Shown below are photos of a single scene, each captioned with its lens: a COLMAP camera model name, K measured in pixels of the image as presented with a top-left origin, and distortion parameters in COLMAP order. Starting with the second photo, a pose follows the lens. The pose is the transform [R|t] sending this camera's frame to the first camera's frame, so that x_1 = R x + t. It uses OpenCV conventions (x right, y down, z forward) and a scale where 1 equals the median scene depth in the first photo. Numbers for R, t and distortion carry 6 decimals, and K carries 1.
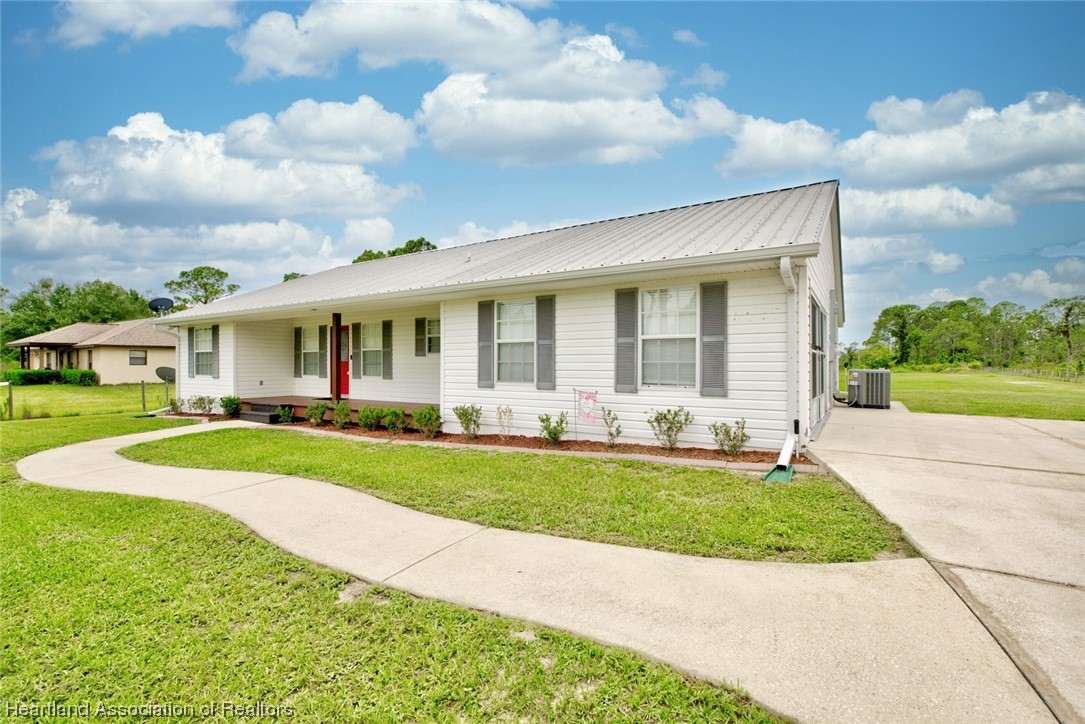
lens RADIAL K [[494.1, 0, 543.4], [0, 494.1, 367.7], [0, 0, 1]] dist [0.002484, -0.000423]
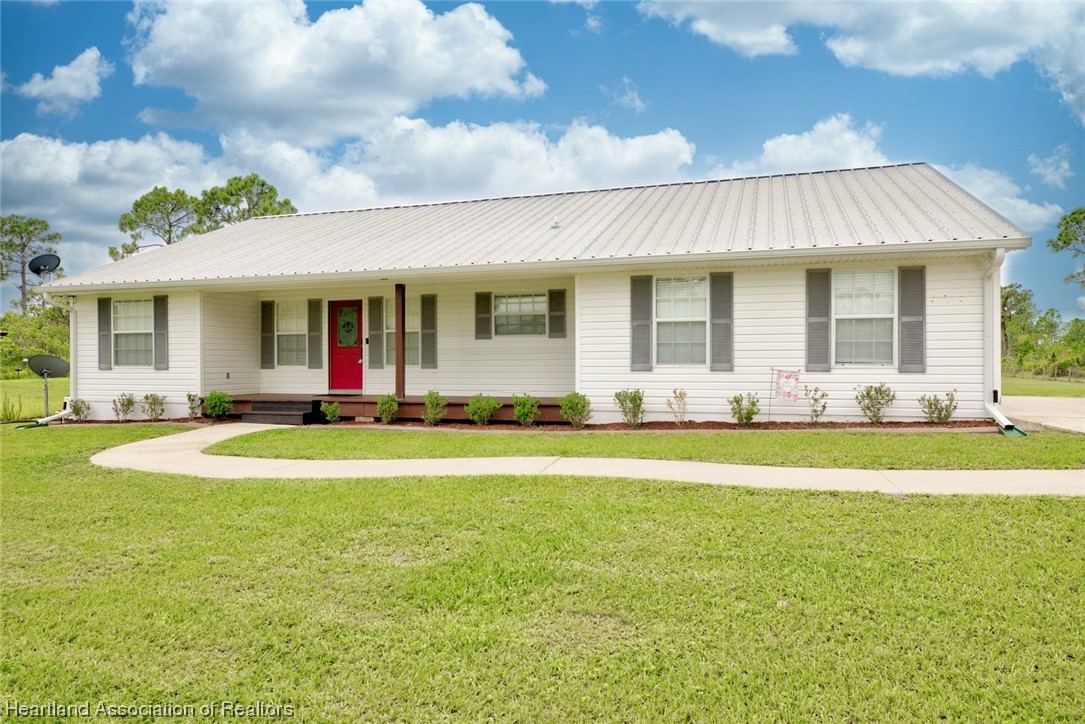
lens RADIAL K [[691.6, 0, 542.2], [0, 691.6, 353.1], [0, 0, 1]] dist [-0.003217, -0.000429]
pose [[0.967132, -0.002596, 0.254263, -0.679229], [0.006655, 0.999864, -0.015104, 0.027729], [-0.254189, 0.016300, 0.967017, -0.205902]]
